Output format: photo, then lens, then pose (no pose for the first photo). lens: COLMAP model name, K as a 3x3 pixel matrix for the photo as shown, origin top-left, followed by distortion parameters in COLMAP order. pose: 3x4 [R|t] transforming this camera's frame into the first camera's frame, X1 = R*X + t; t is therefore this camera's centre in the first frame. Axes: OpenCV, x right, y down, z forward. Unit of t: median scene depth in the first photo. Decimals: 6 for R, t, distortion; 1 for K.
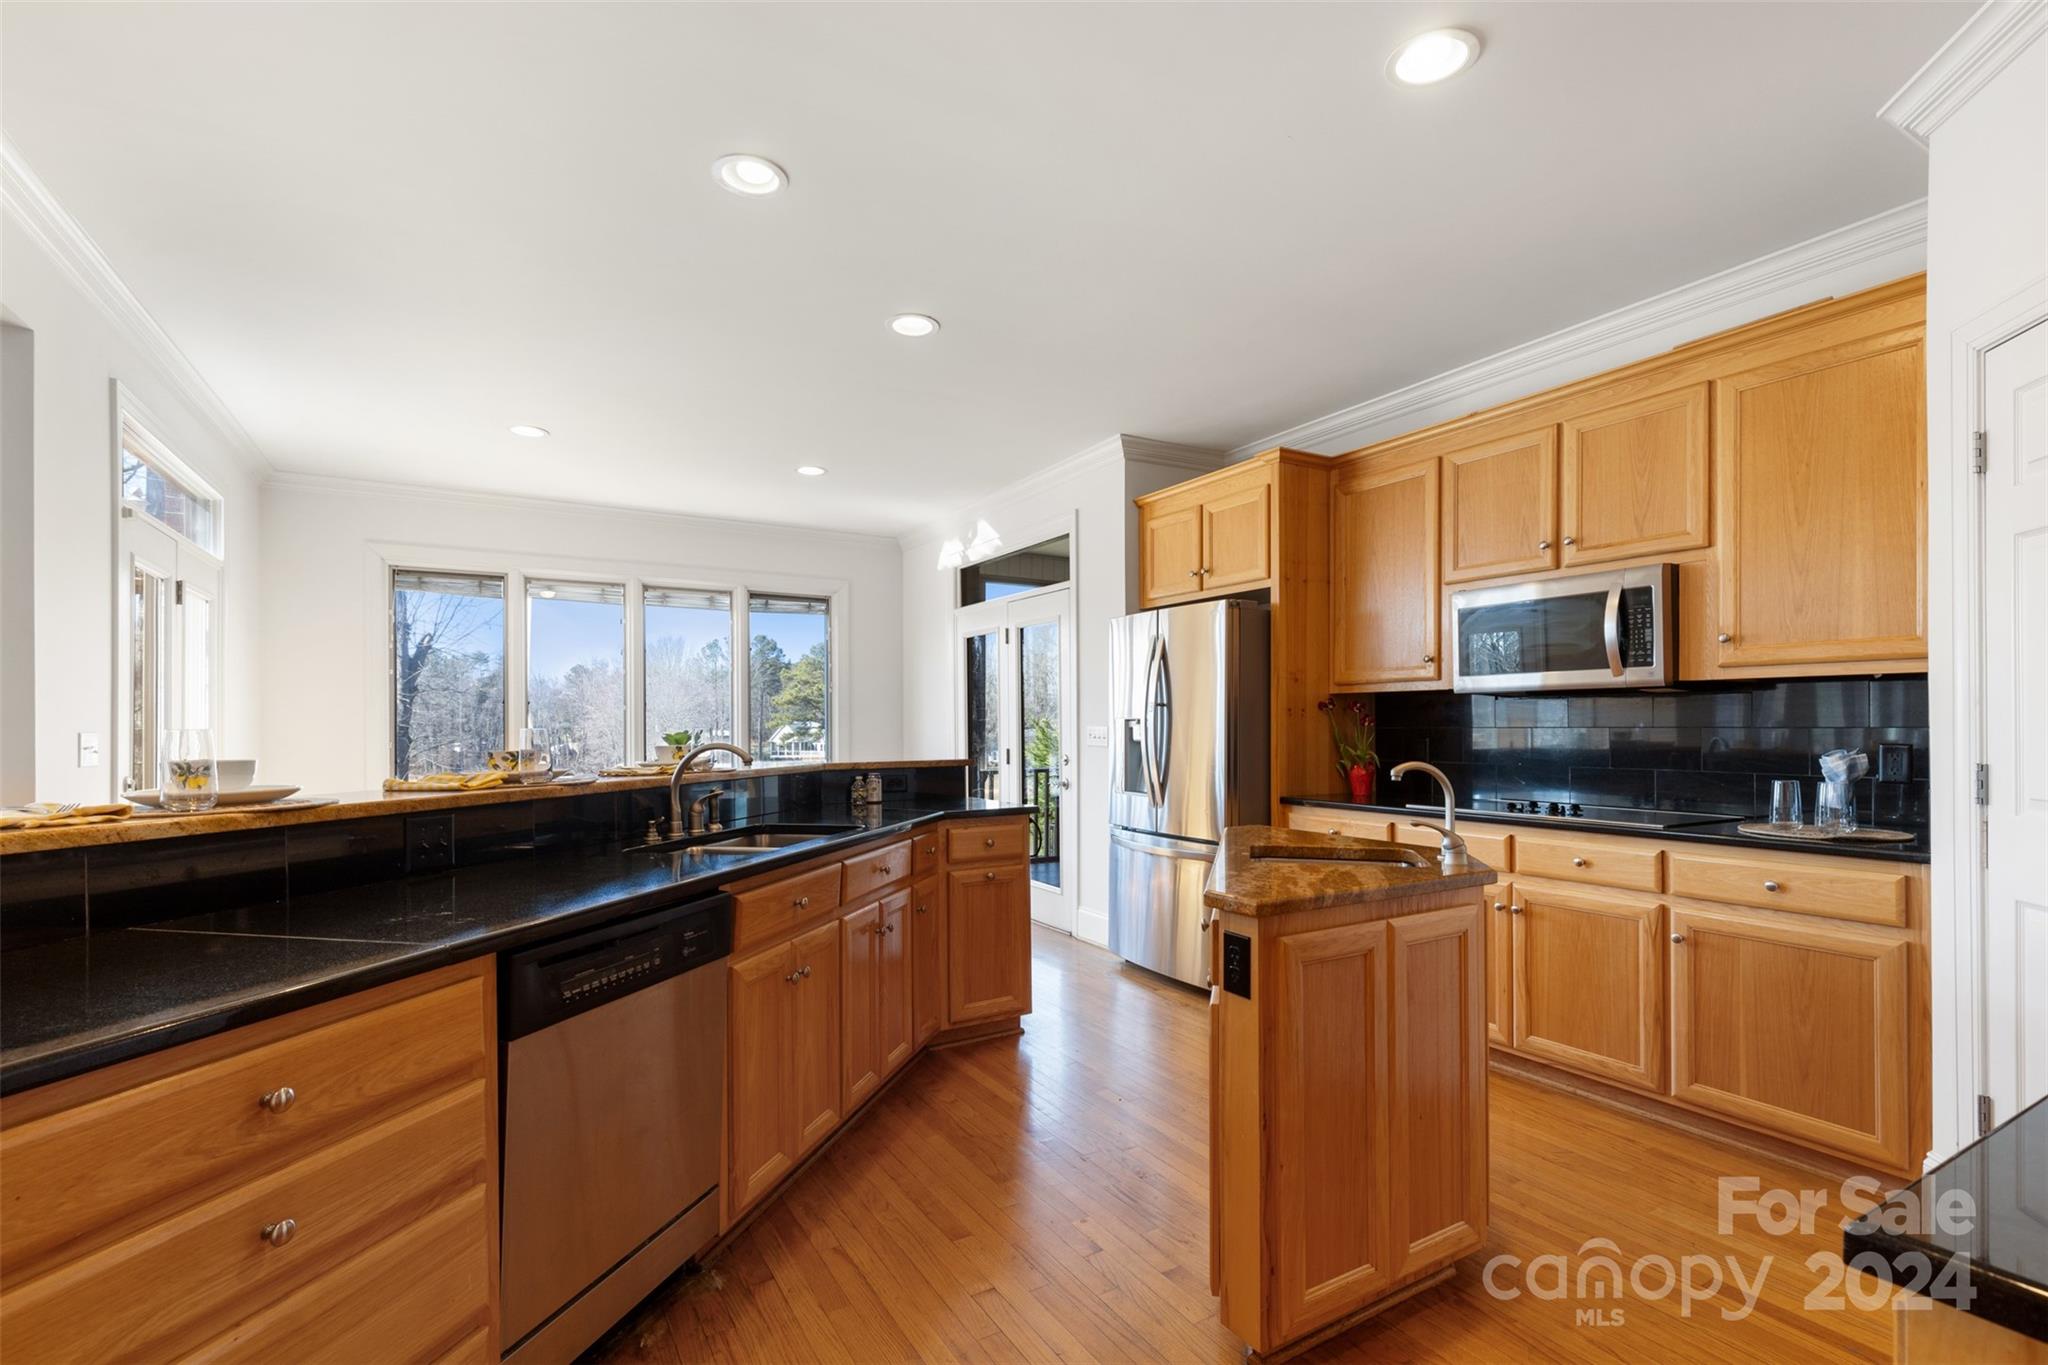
lens RADIAL K [[948.4, 0, 1037.5], [0, 948.4, 737.8], [0, 0, 1]] dist [0.001984, 0.000143]
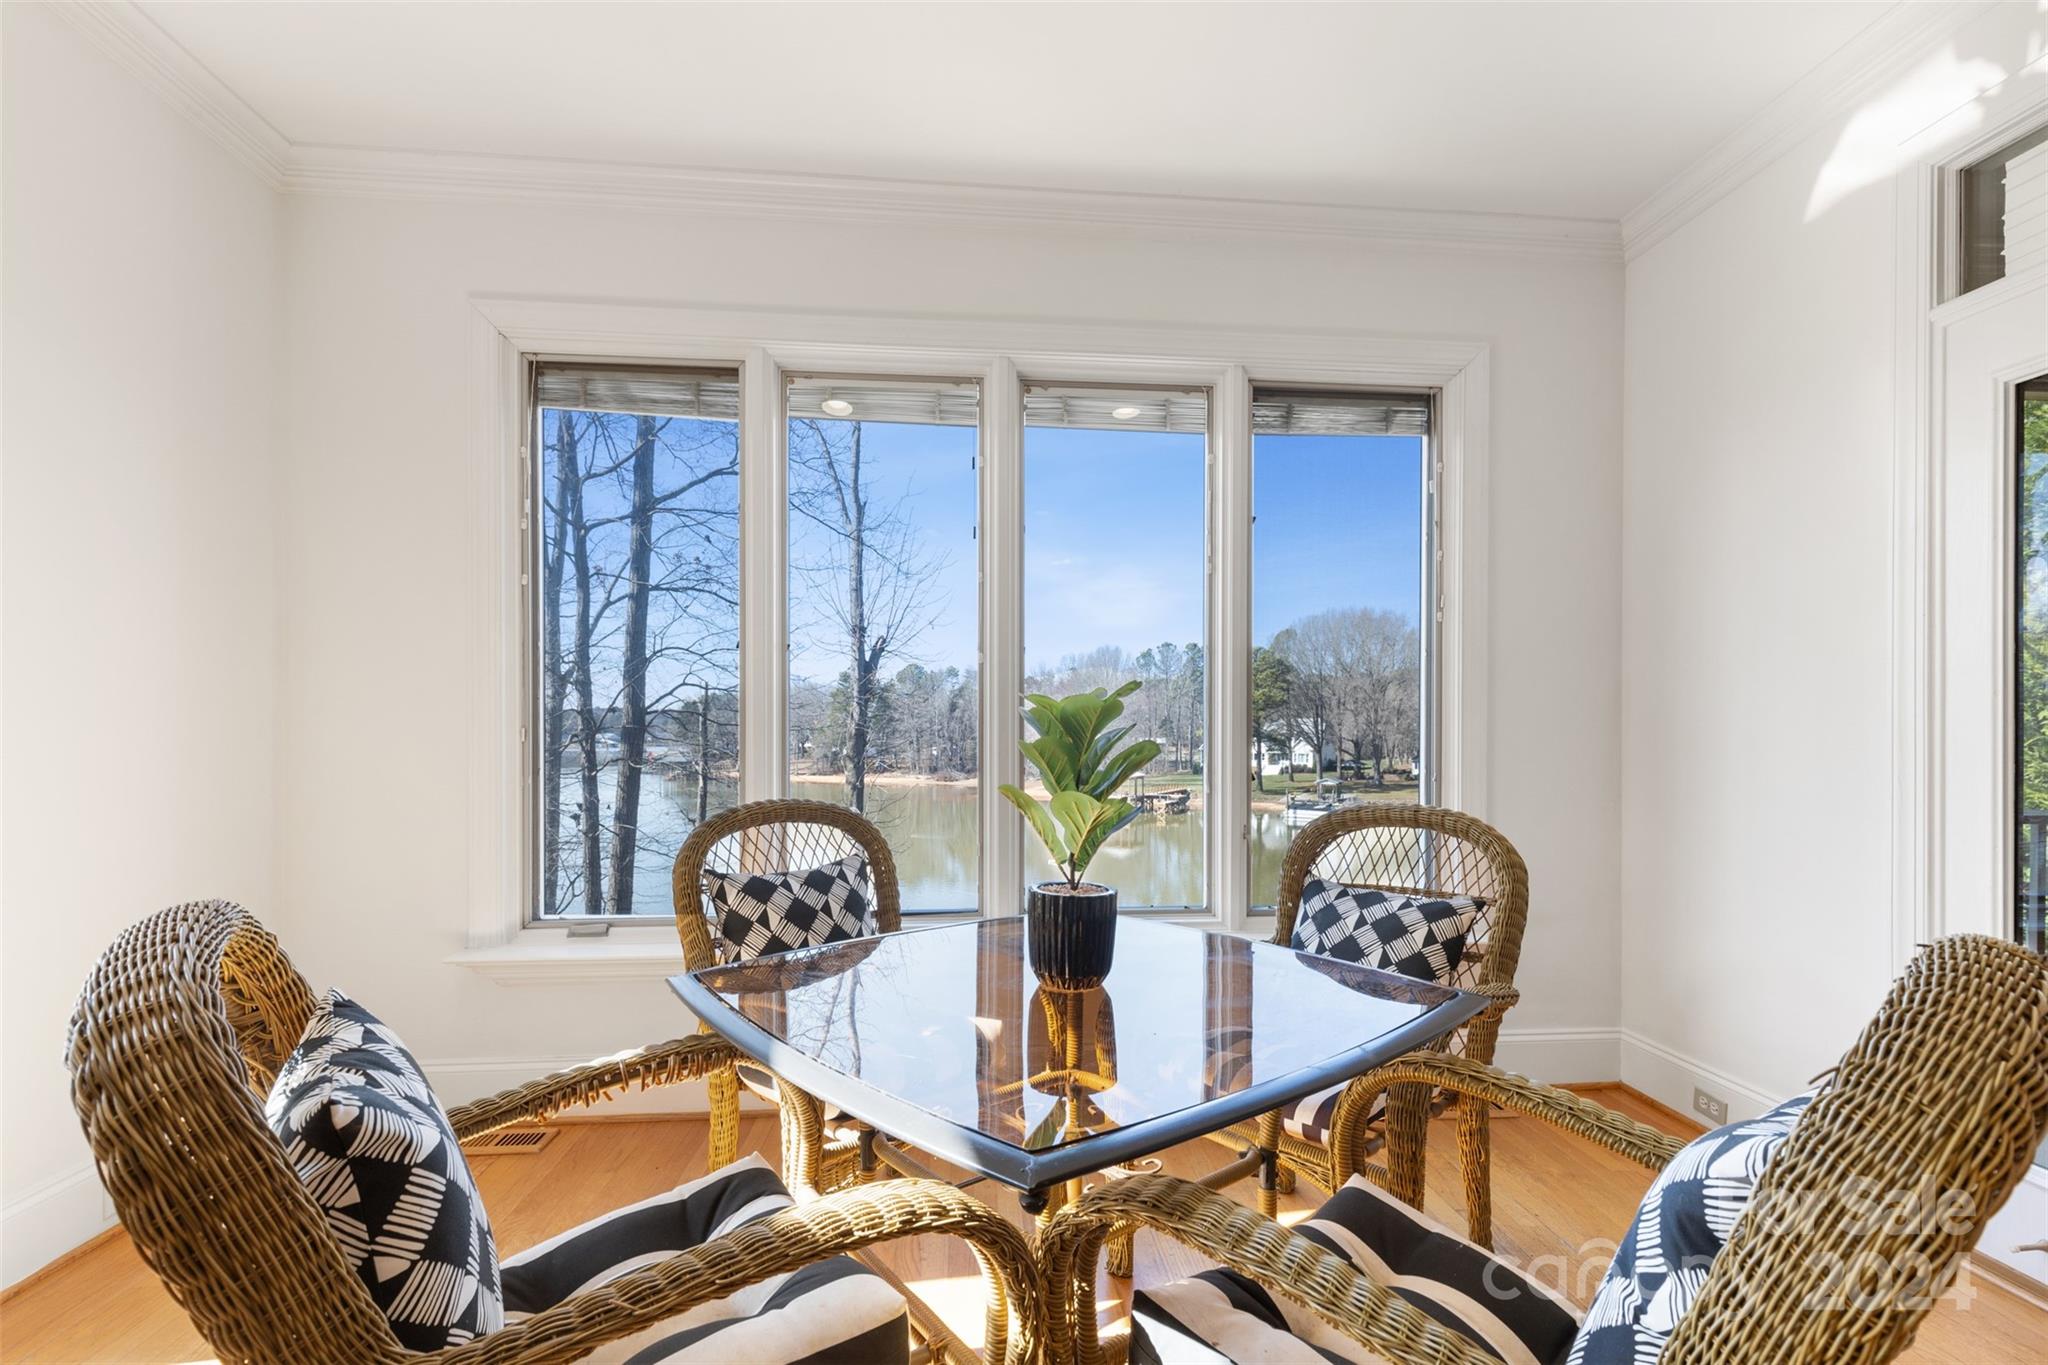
lens RADIAL K [[948.4, 0, 1037.5], [0, 948.4, 737.8], [0, 0, 1]] dist [0.001984, 0.000143]
pose [[0.903473, 0.008447, -0.428562, -0.235892], [-0.012264, 0.999906, -0.006146, 0.010052], [0.428470, 0.010808, 0.903491, 0.657348]]
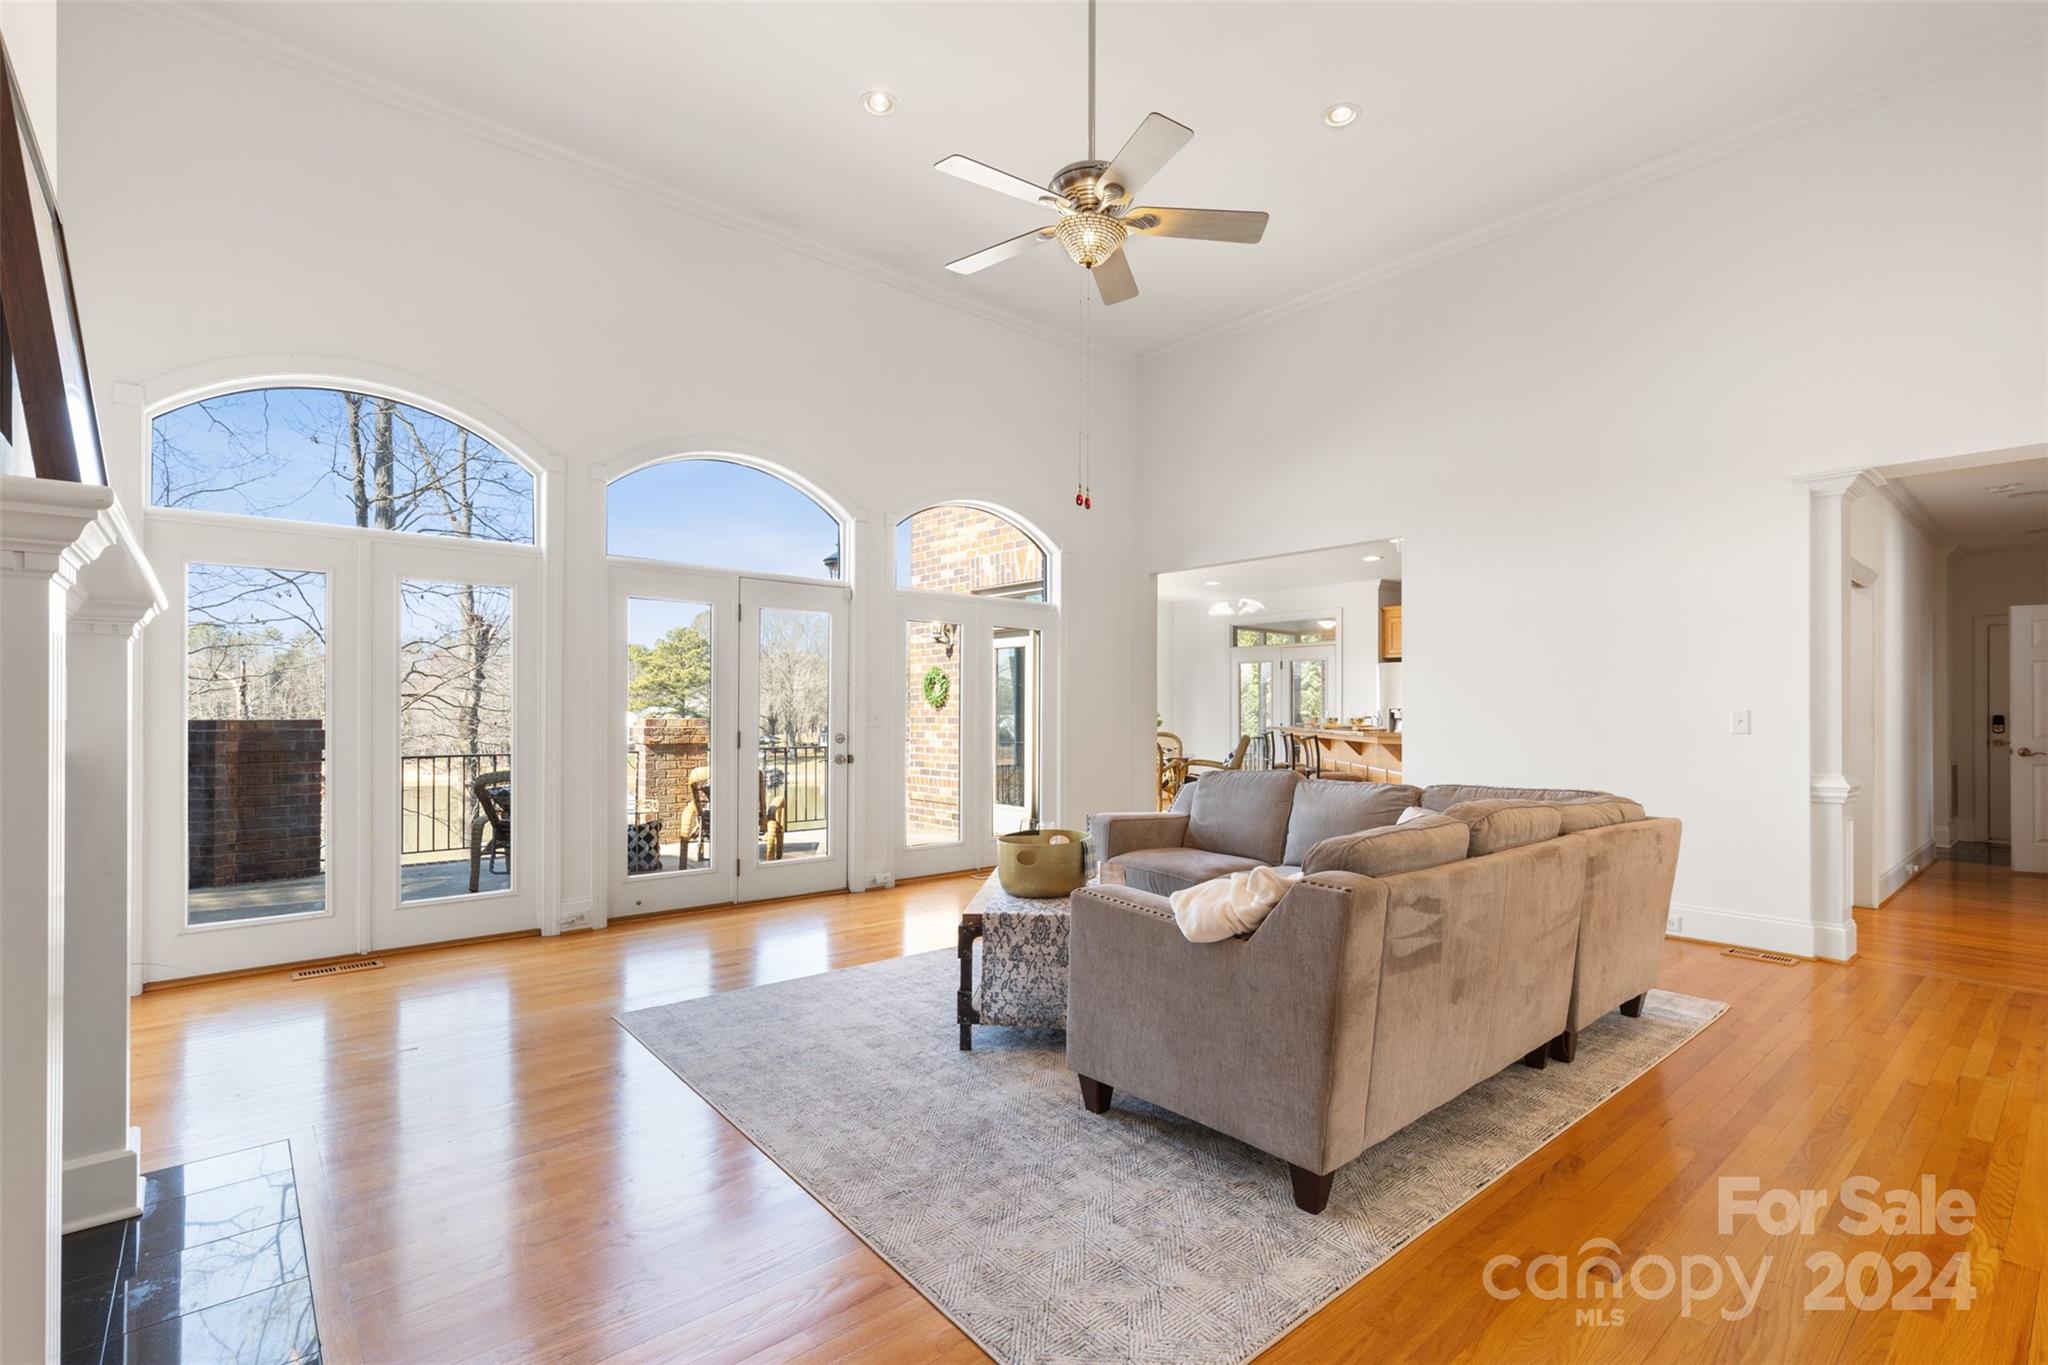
lens RADIAL K [[937.8, 0, 1013.7], [0, 937.8, 707.7], [0, 0, 1]] dist [0.000174, -0.000002]
pose [[0.986906, 0.005230, 0.161209, -0.872990], [-0.002518, 0.999852, -0.017024, 0.014331], [-0.161275, 0.016395, 0.986773, -0.805666]]
